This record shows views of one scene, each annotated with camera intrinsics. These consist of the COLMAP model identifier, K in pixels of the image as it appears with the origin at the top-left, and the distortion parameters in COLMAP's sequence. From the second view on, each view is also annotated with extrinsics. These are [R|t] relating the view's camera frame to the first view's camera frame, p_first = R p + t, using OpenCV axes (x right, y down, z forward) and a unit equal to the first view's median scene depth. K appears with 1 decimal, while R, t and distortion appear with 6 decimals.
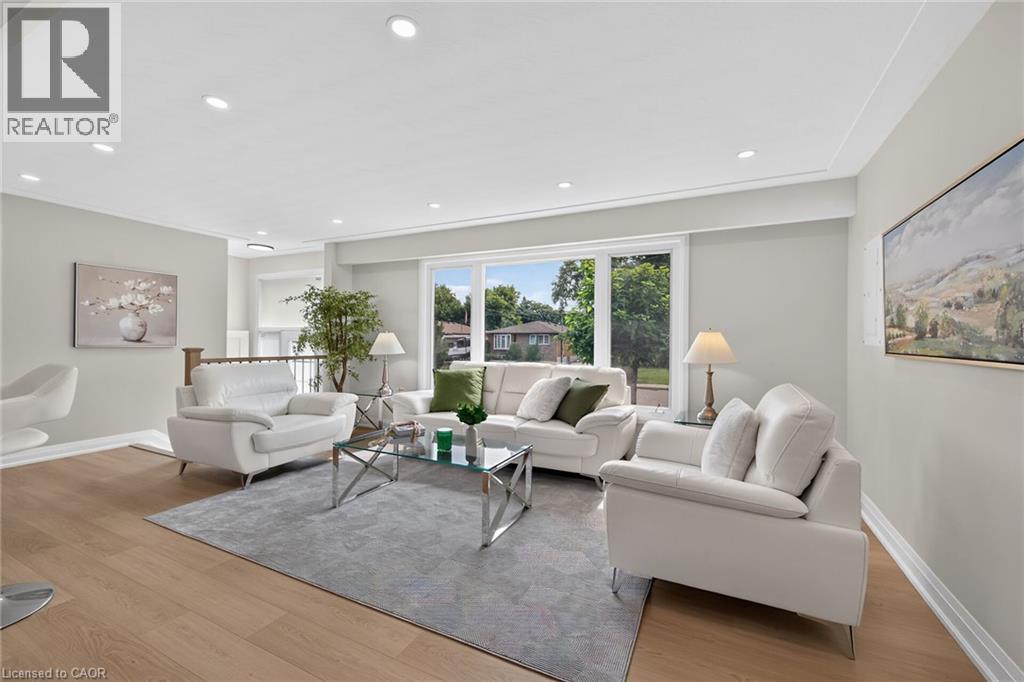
lens RADIAL K [[401.7, 0, 503.5], [0, 401.7, 338.5], [0, 0, 1]] dist [0.003532, -0.000441]
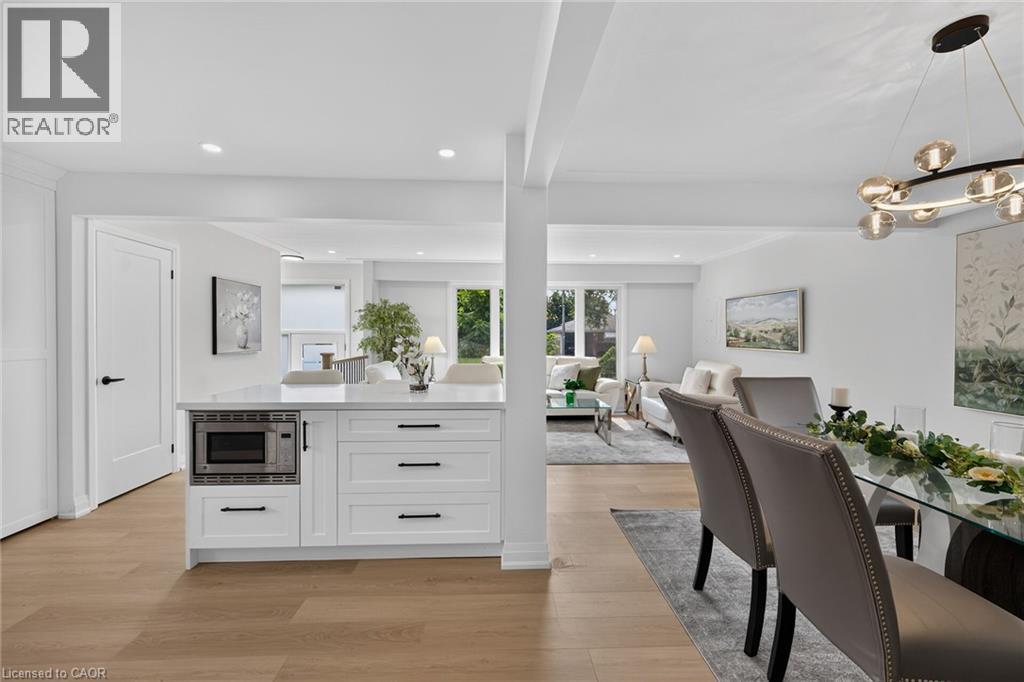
lens RADIAL K [[401.7, 0, 498.8], [0, 401.7, 335.4], [0, 0, 1]] dist [0.003532, -0.000441]
pose [[0.879456, -0.008675, 0.475901, -1.046145], [0.003276, 0.999921, 0.012172, -0.047947], [-0.475969, -0.009145, 0.879414, -0.365541]]
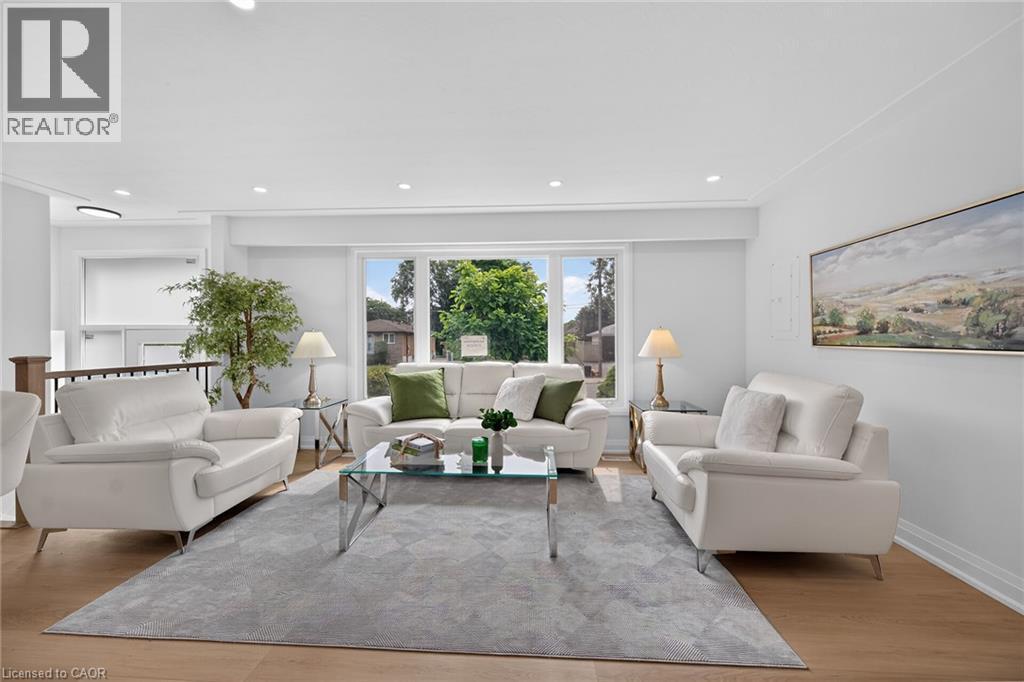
lens RADIAL K [[401.7, 0, 497.6], [0, 401.7, 338.7], [0, 0, 1]] dist [0.003532, -0.000441]
pose [[0.926596, -0.011487, 0.375882, -0.354906], [0.009788, 0.999931, 0.006430, -0.002442], [-0.375930, -0.002279, 0.926645, 0.120456]]
